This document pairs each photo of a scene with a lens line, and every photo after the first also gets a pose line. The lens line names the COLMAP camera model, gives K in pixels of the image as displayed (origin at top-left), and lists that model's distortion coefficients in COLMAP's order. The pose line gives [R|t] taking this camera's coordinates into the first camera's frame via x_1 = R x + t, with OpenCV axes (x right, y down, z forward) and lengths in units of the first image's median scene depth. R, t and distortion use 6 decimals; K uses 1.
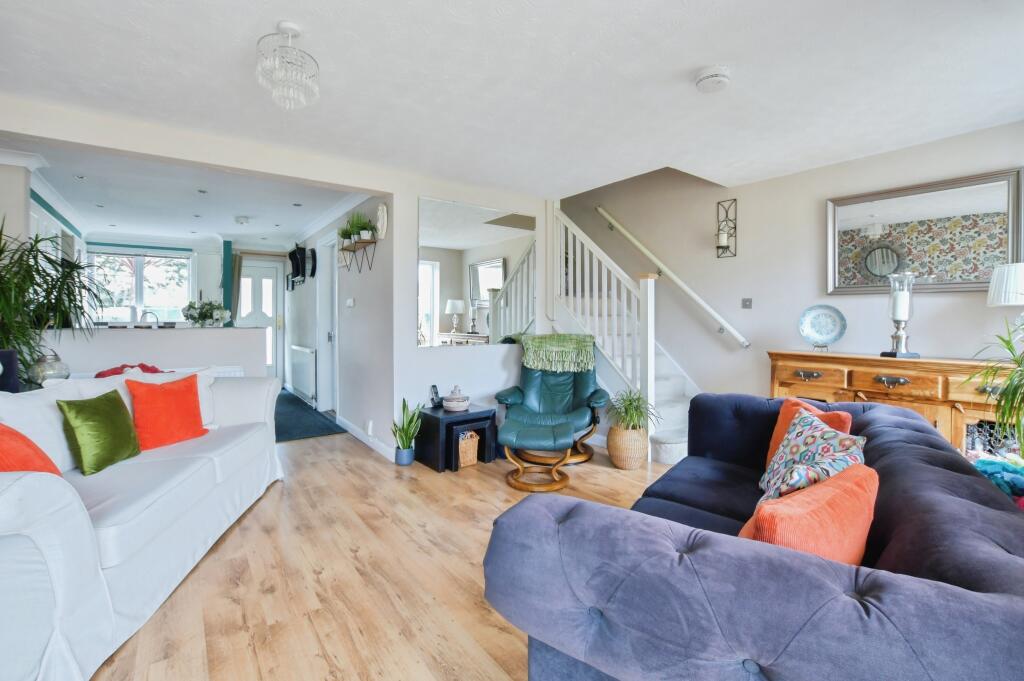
lens RADIAL K [[458.0, 0, 507.9], [0, 458.0, 331.8], [0, 0, 1]] dist [-0.027691, 0.002059]
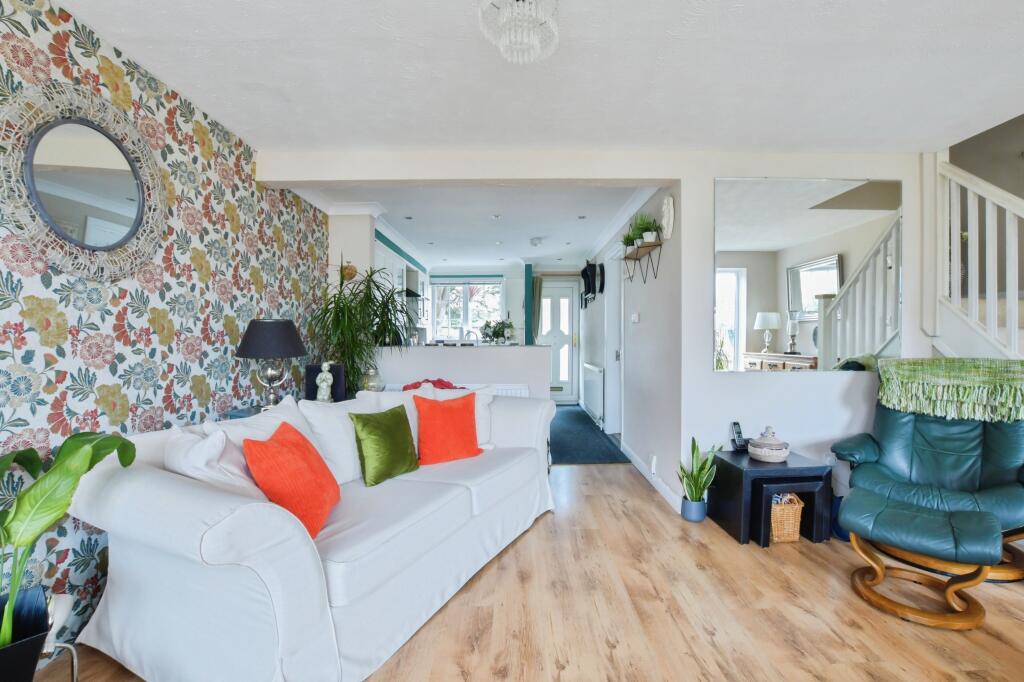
lens RADIAL K [[458.0, 0, 515.6], [0, 458.0, 346.1], [0, 0, 1]] dist [-0.027691, 0.002059]
pose [[0.813655, 0.004725, -0.581329, -0.021581], [-0.008921, 0.999951, -0.004359, -0.004270], [0.581280, 0.008733, 0.813657, 0.184060]]
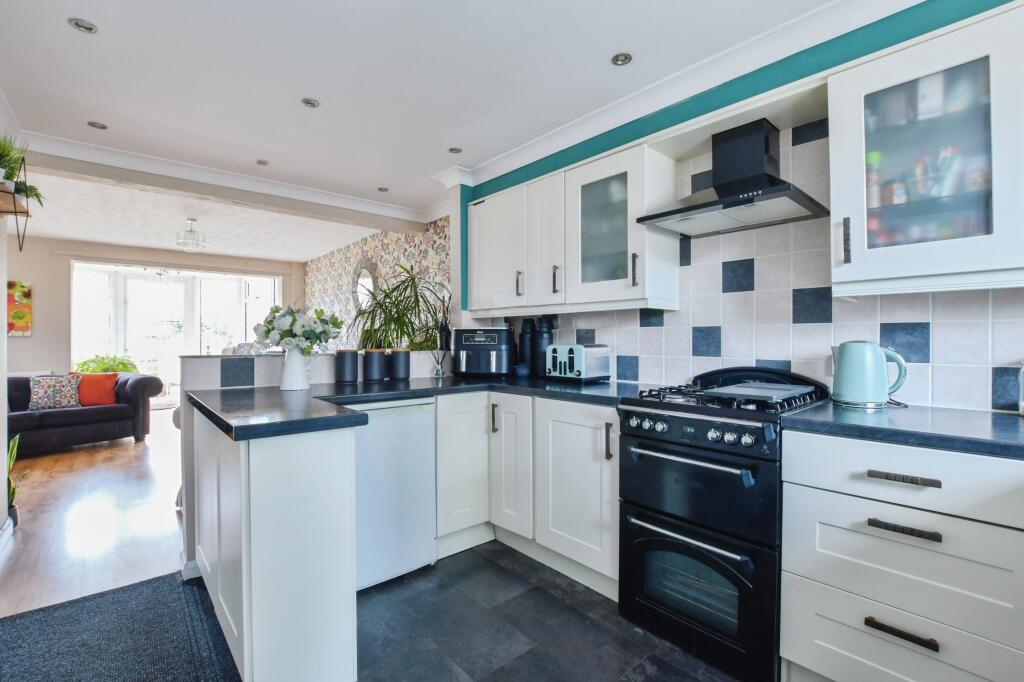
lens RADIAL K [[458.0, 0, 521.1], [0, 458.0, 344.3], [0, 0, 1]] dist [-0.027691, 0.002059]
pose [[-0.993337, -0.002813, -0.115211, -0.995320], [-0.007184, 0.999270, 0.037534, -0.056824], [0.115021, 0.038112, -0.992632, 1.835529]]
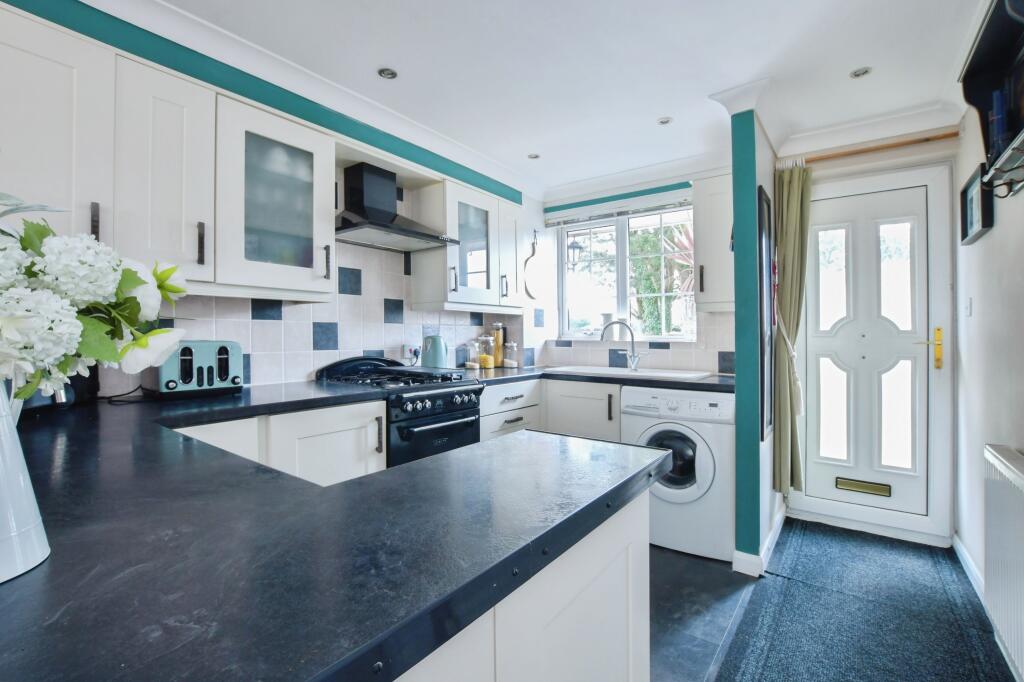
lens RADIAL K [[458.0, 0, 499.1], [0, 458.0, 327.0], [0, 0, 1]] dist [-0.027691, 0.002059]
pose [[0.292166, -0.022274, -0.956108, -0.642954], [-0.026036, 0.999173, -0.031233, -0.040499], [0.956013, 0.034018, 0.291344, 1.356110]]
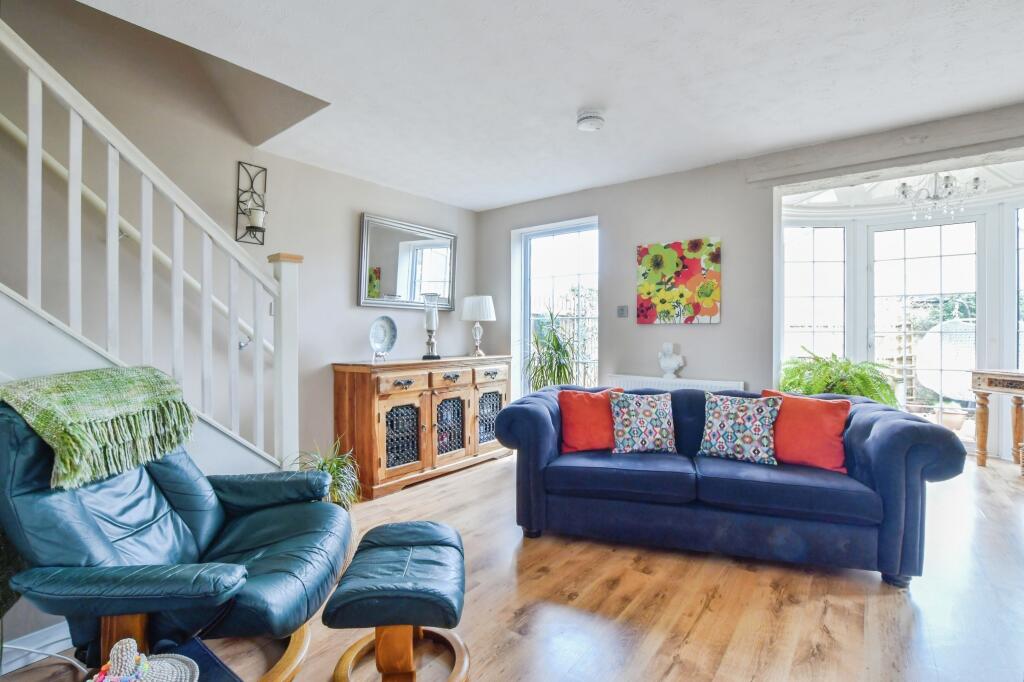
lens RADIAL K [[458.0, 0, 512.0], [0, 458.0, 331.8], [0, 0, 1]] dist [-0.027691, 0.002059]
pose [[-0.284943, -0.005509, 0.958529, -0.357184], [0.028682, 0.999487, 0.014271, -0.026216], [-0.958115, 0.031559, -0.284639, 0.907650]]
